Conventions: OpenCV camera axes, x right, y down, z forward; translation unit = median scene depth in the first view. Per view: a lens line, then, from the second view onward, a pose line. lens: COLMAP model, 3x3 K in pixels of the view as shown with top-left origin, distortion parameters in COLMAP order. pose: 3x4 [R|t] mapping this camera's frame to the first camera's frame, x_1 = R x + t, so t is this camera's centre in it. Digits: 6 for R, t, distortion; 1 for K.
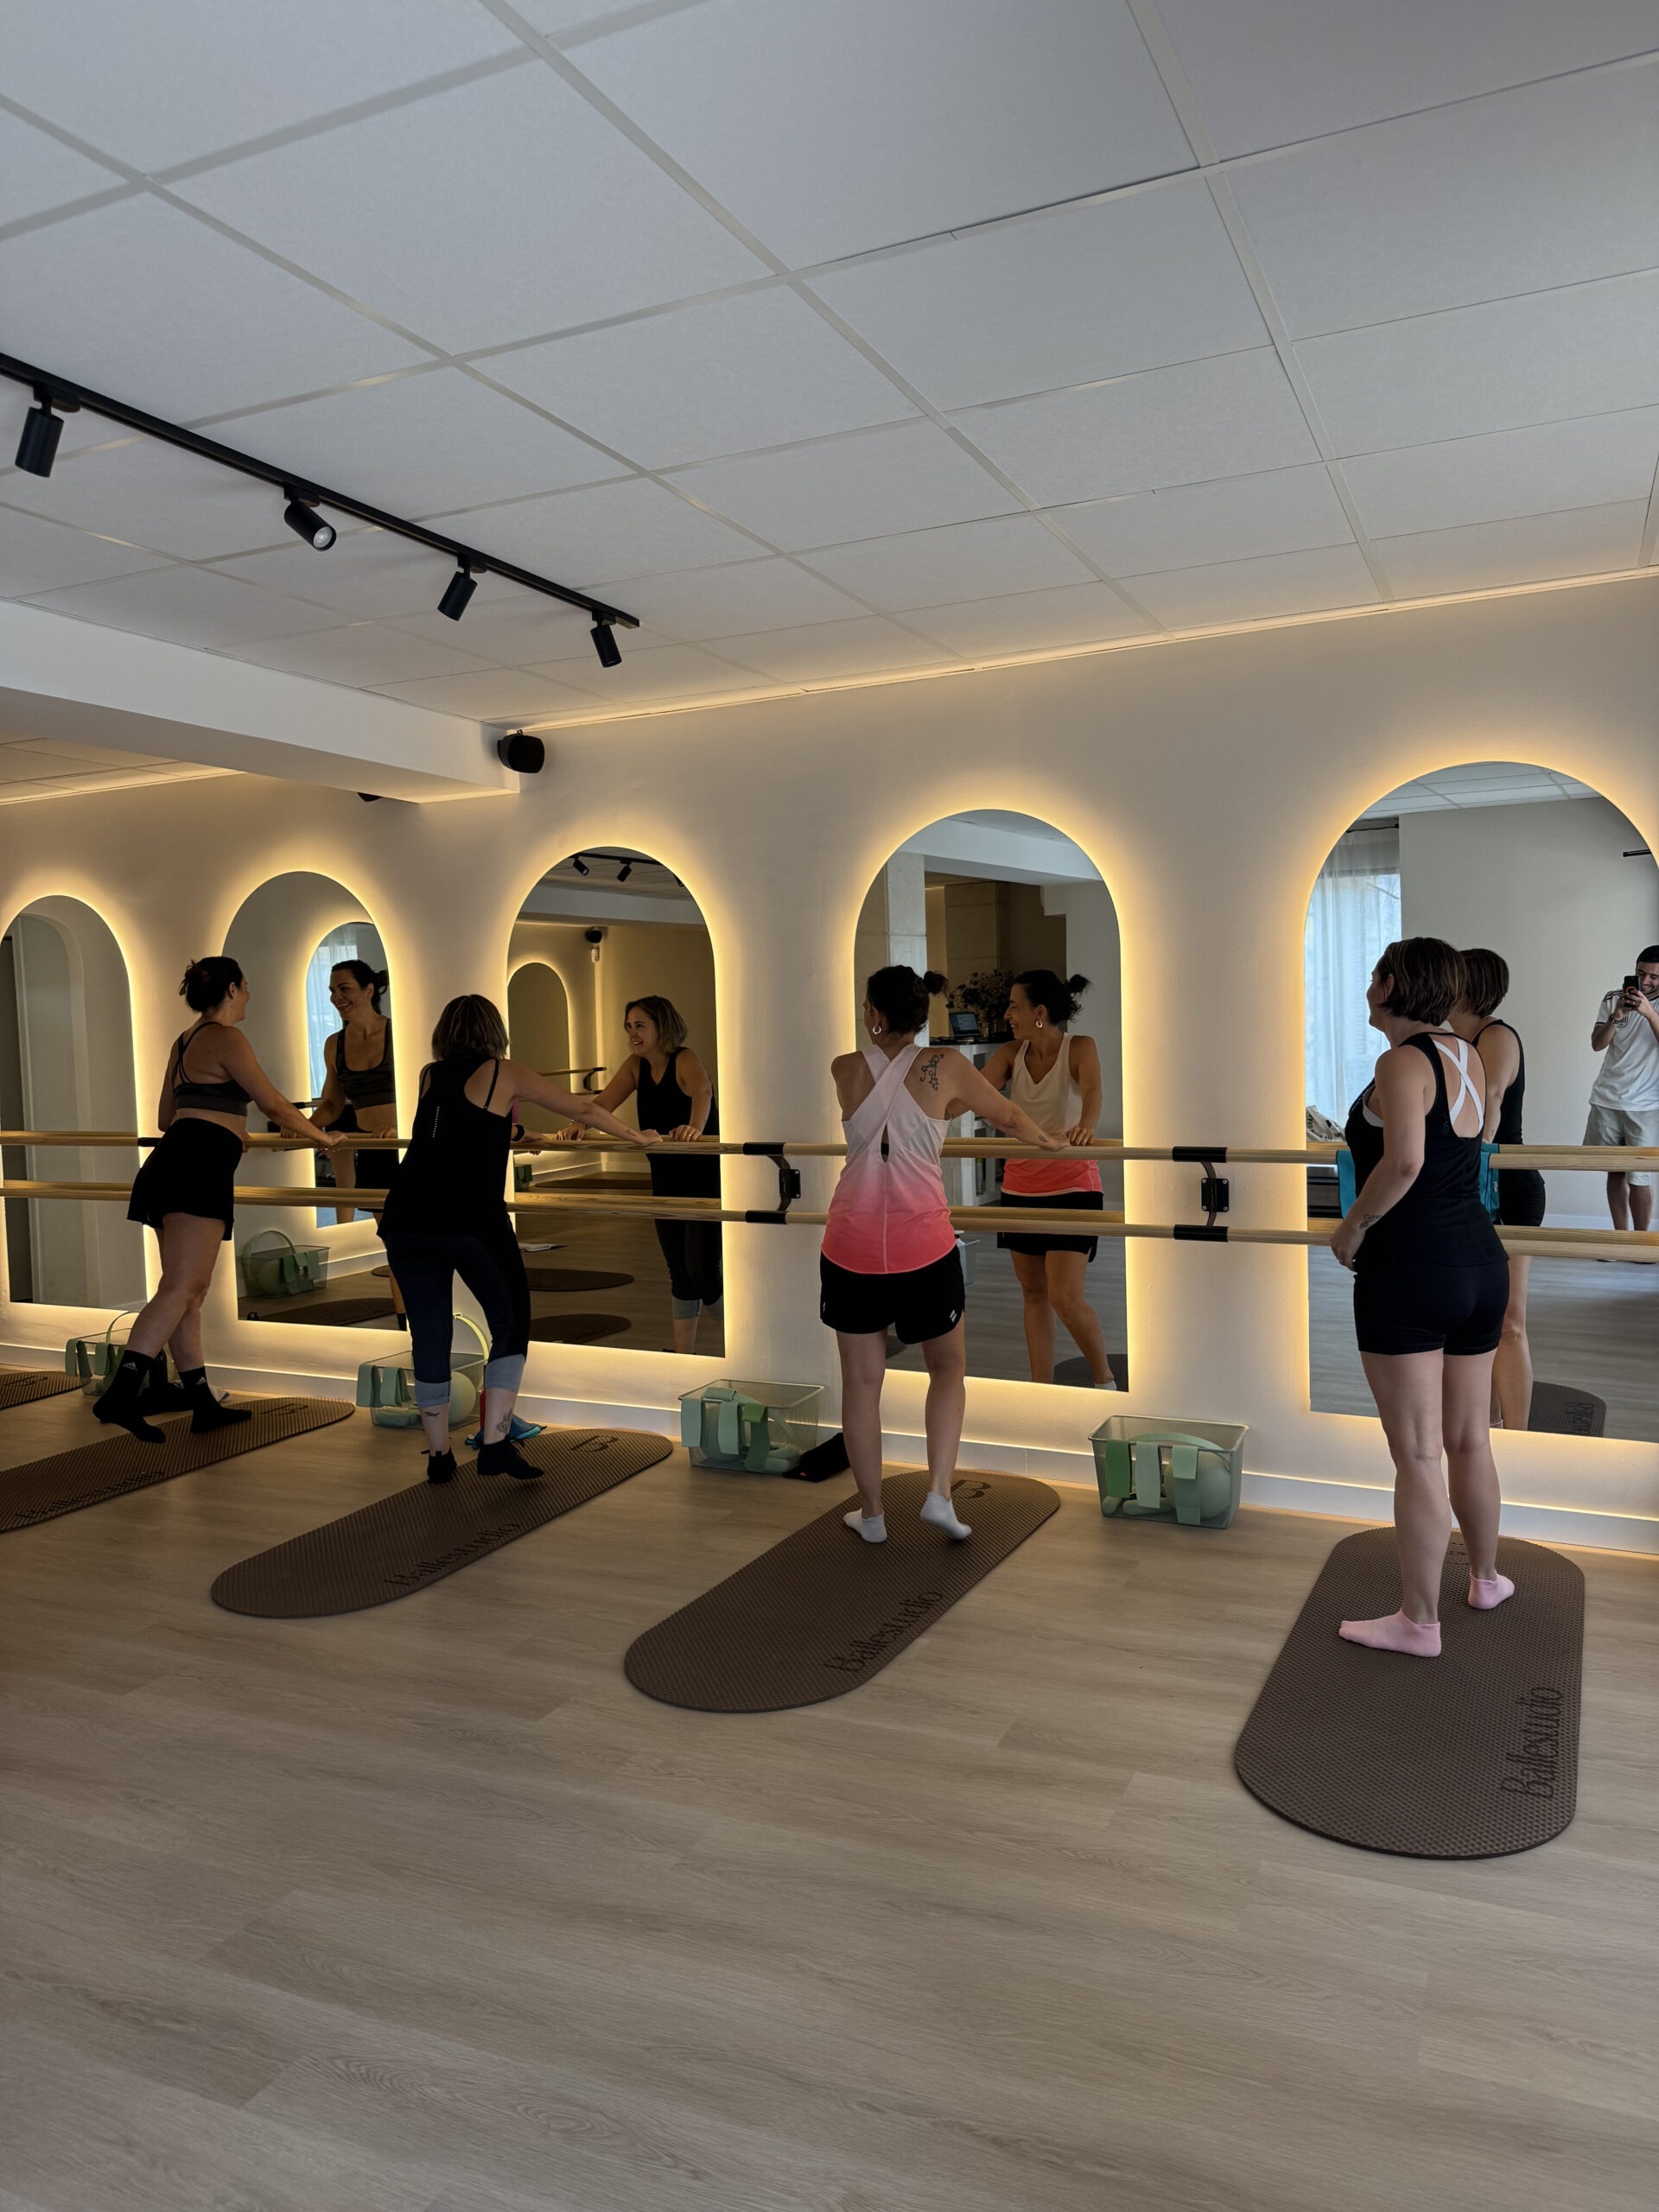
lens RADIAL K [[1552.0, 0, 829.5], [0, 1552.0, 1106.0], [0, 0, 1]] dist [-0.000976, -0.000291]
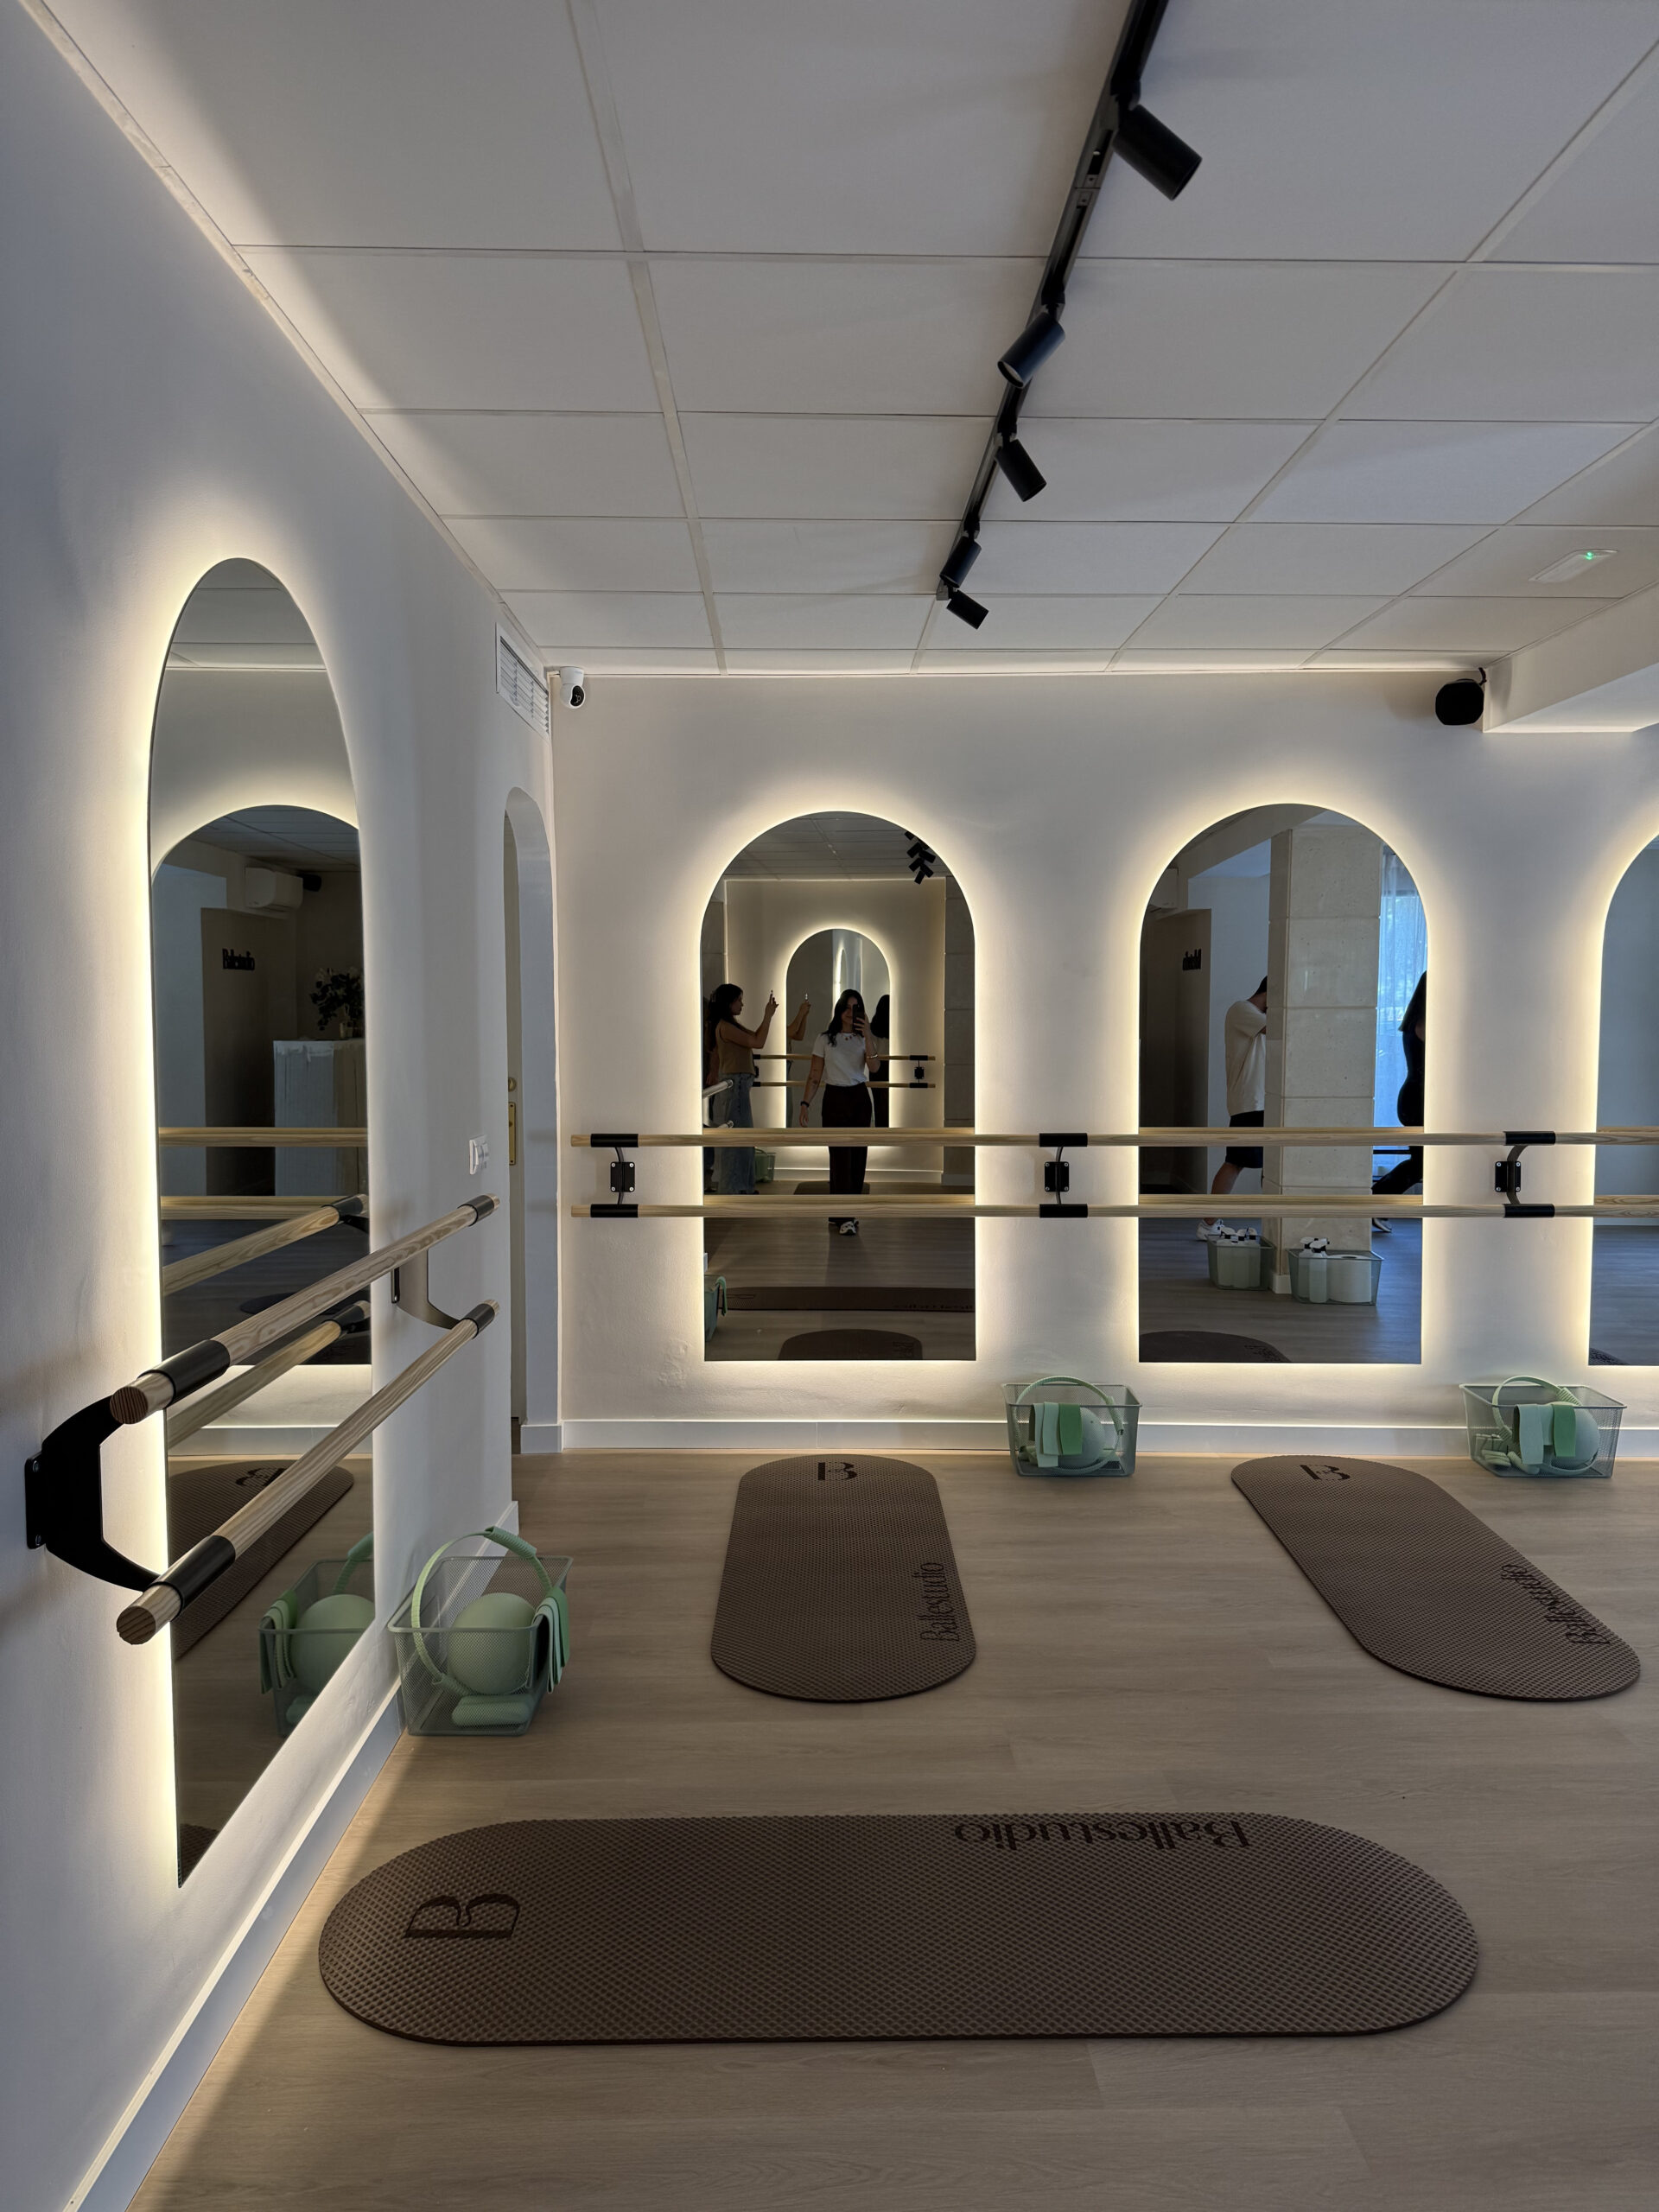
lens RADIAL K [[1396.2, 0, 829.5], [0, 1396.2, 1106.0], [0, 0, 1]] dist [0.001786, 0.000177]
pose [[0.903474, -0.003085, 0.428632, -0.335459], [0.000370, 0.999979, 0.006418, 0.000652], [-0.428643, -0.005640, 0.903456, 0.170953]]
